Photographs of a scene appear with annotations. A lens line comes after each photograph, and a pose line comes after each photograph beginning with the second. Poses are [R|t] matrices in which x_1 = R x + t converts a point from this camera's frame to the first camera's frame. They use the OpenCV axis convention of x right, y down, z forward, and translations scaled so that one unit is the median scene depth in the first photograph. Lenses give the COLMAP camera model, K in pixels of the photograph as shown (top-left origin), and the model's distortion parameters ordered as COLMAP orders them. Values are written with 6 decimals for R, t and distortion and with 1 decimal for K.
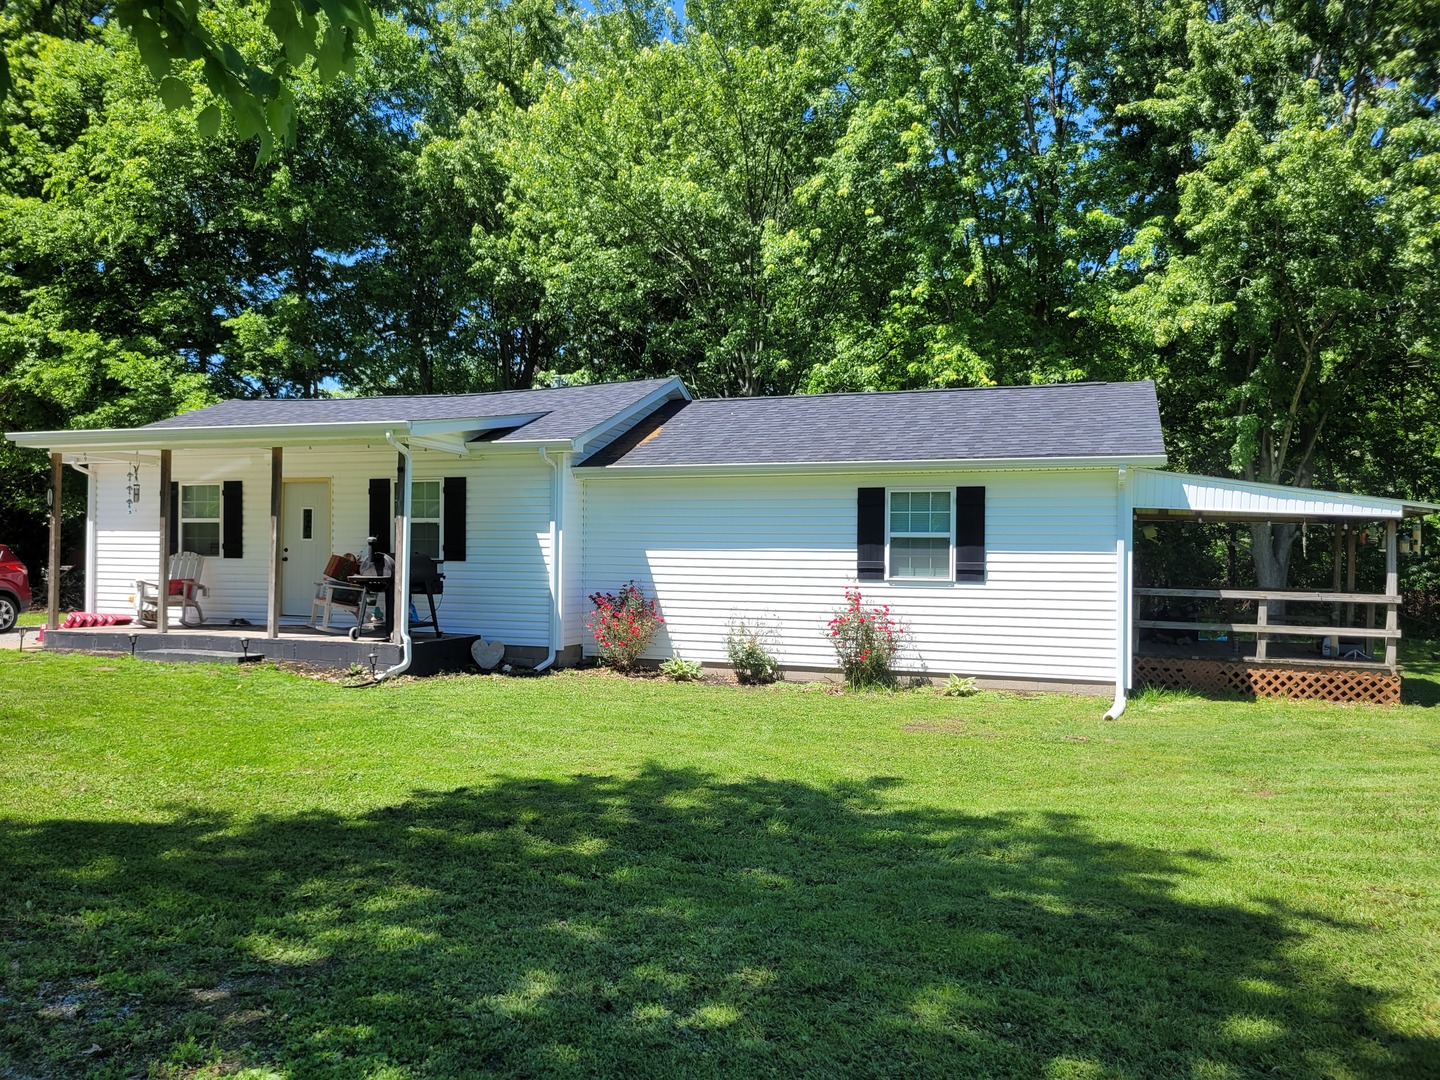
lens RADIAL K [[1093.8, 0, 717.1], [0, 1093.8, 542.5], [0, 0, 1]] dist [0.026681, 0.002759]
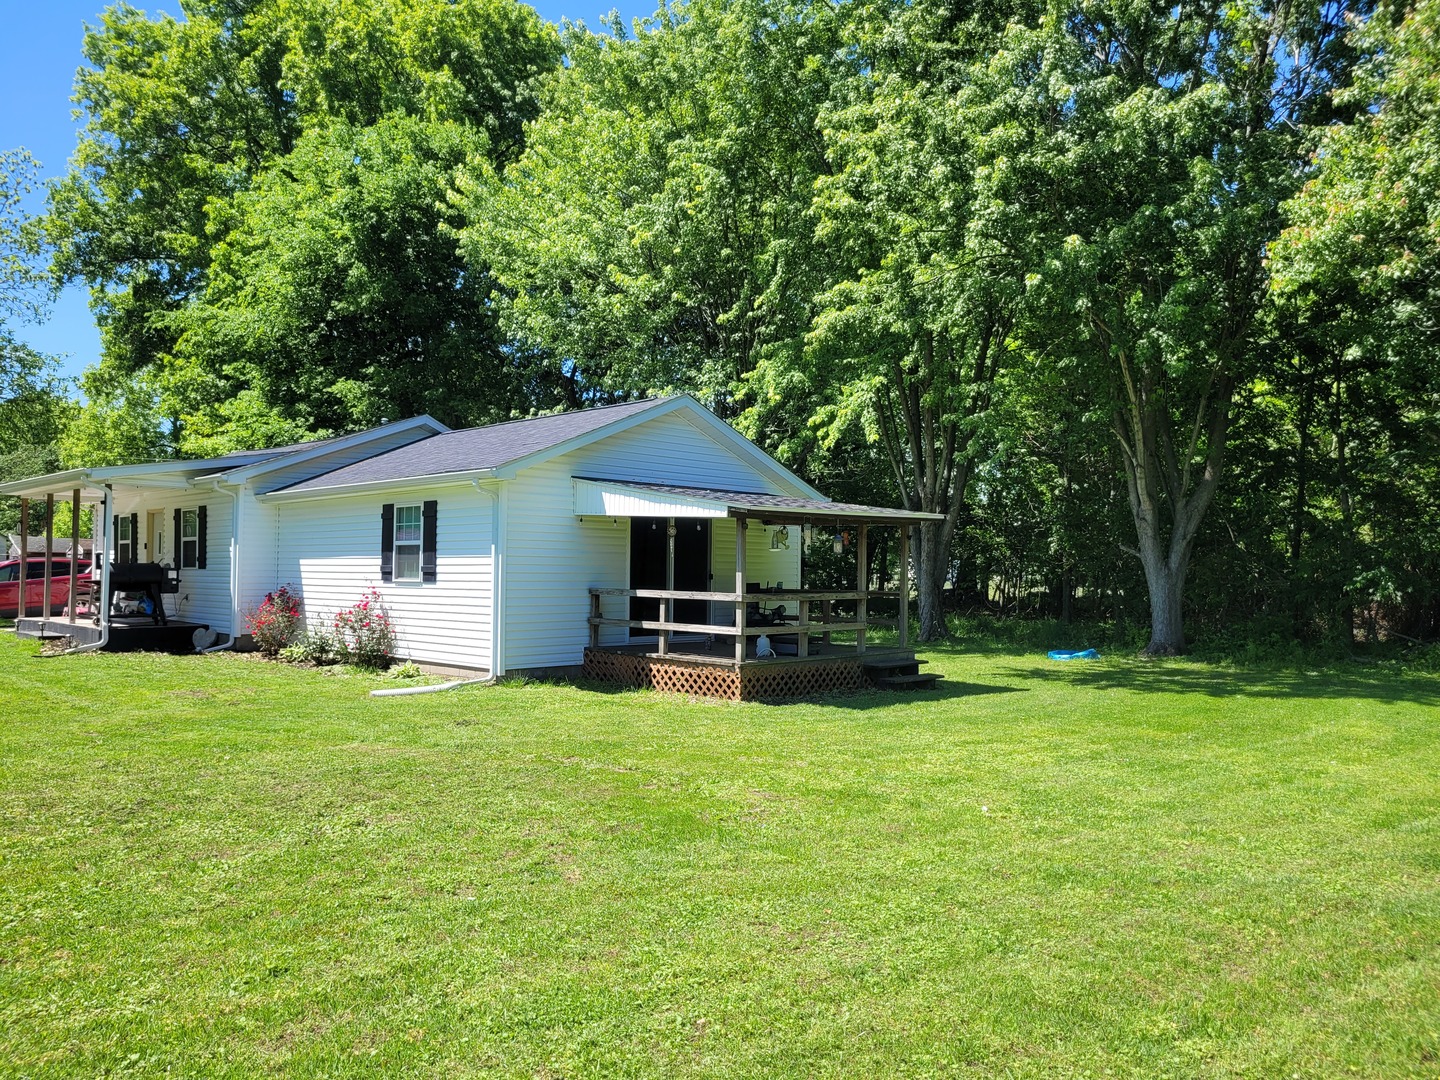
lens RADIAL K [[1093.8, 0, 721.9], [0, 1093.8, 542.2], [0, 0, 1]] dist [0.026681, 0.002759]
pose [[0.904170, -0.017618, -0.426809, 0.990975], [0.009201, 0.999721, -0.021777, 0.021194], [0.427073, 0.015763, 0.904080, 0.073636]]
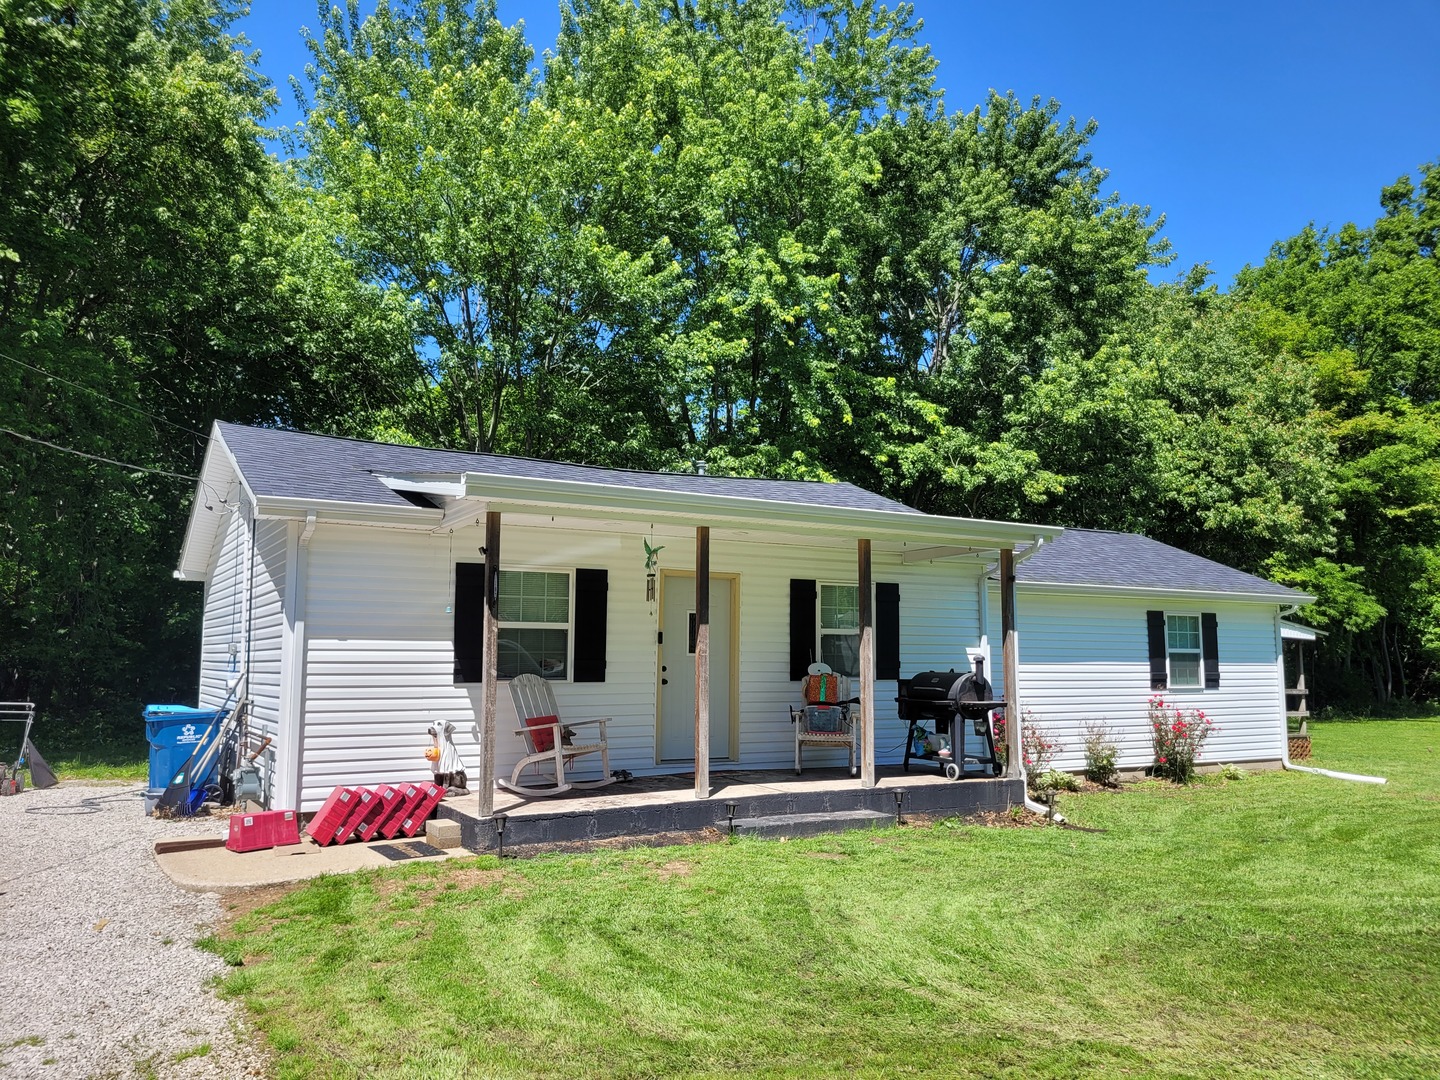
lens RADIAL K [[1093.8, 0, 718.4], [0, 1093.8, 537.4], [0, 0, 1]] dist [0.026681, 0.002759]
pose [[0.651384, 0.076075, 0.754925, -1.093342], [-0.004556, 0.995335, -0.096371, -0.011896], [-0.758735, 0.059335, 0.648692, 0.583614]]
